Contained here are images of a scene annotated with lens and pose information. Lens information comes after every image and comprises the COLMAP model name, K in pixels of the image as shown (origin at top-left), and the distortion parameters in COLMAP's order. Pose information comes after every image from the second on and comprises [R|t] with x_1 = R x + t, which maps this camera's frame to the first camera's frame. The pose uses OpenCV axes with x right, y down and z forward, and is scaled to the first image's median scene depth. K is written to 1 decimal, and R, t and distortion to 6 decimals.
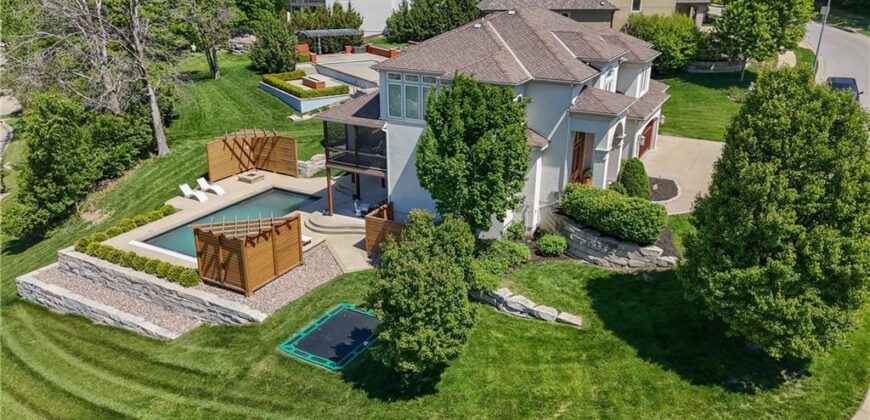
lens RADIAL K [[641.7, 0, 434.8], [0, 641.7, 212.7], [0, 0, 1]] dist [0.071831, -0.067413]
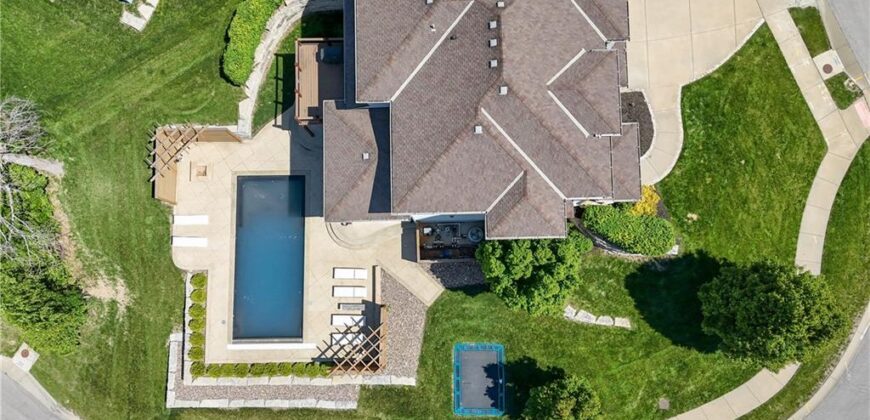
lens RADIAL K [[641.7, 0, 434.8], [0, 641.7, 212.7], [0, 0, 1]] dist [0.071831, -0.067413]
pose [[0.870400, -0.491315, 0.031847, -0.077659], [0.200525, 0.412833, 0.888458, -1.102051], [-0.449660, -0.766928, 0.457851, 0.545829]]
